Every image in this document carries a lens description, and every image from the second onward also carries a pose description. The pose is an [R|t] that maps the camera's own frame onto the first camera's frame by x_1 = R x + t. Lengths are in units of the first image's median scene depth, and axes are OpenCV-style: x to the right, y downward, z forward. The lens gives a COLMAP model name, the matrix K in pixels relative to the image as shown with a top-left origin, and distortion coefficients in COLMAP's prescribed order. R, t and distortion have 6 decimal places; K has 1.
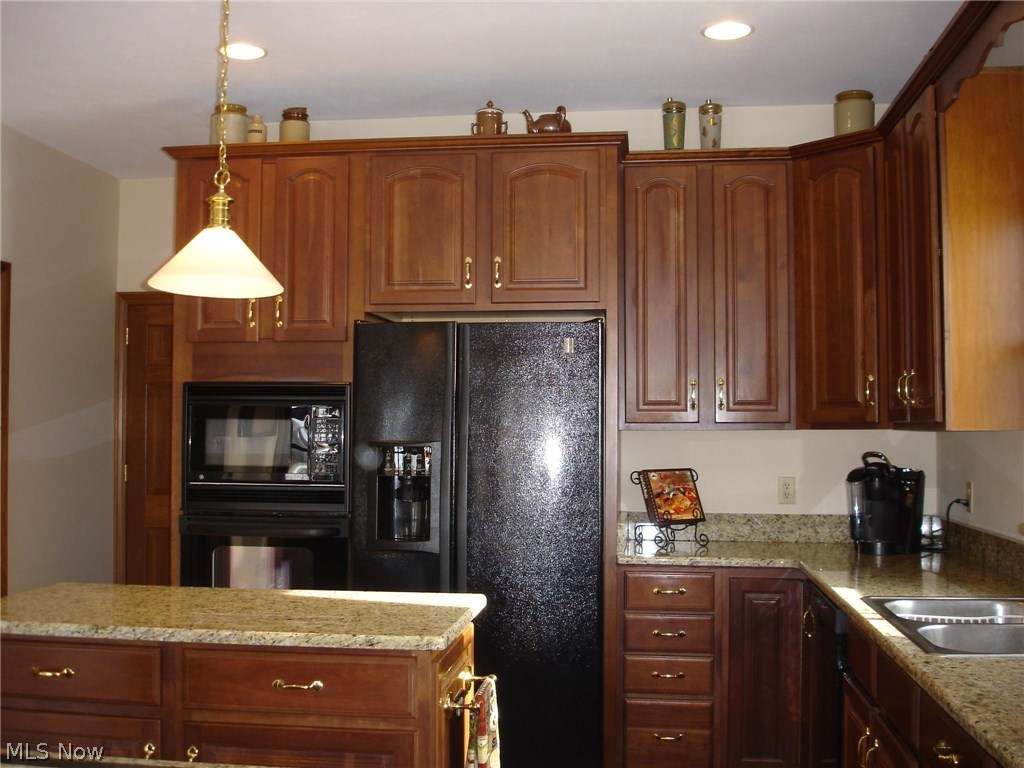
lens RADIAL K [[1149.4, 0, 512.0], [0, 1149.4, 384.0], [0, 0, 1]] dist [-0.095734, -0.013707]
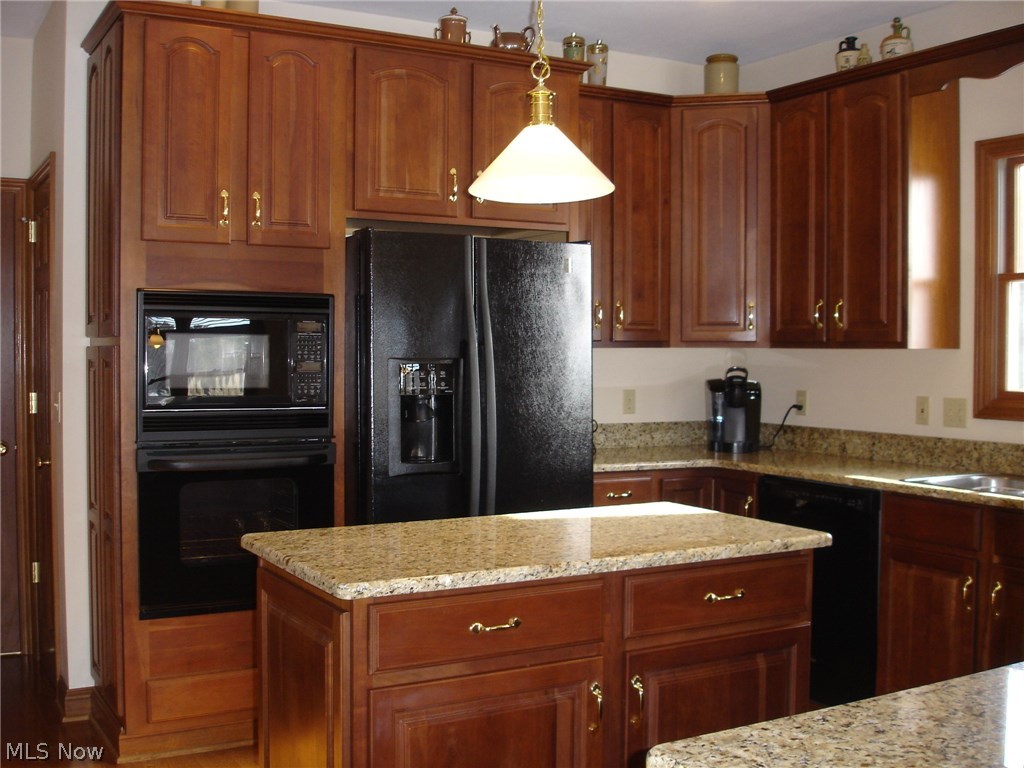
lens RADIAL K [[1146.2, 0, 512.0], [0, 1146.2, 384.0], [0, 0, 1]] dist [-0.078359, 0.011321]
pose [[0.798547, -0.016252, 0.601713, -0.579444], [-0.026464, 0.997721, 0.062068, 0.009571], [-0.601351, -0.065488, 0.796297, 0.188141]]
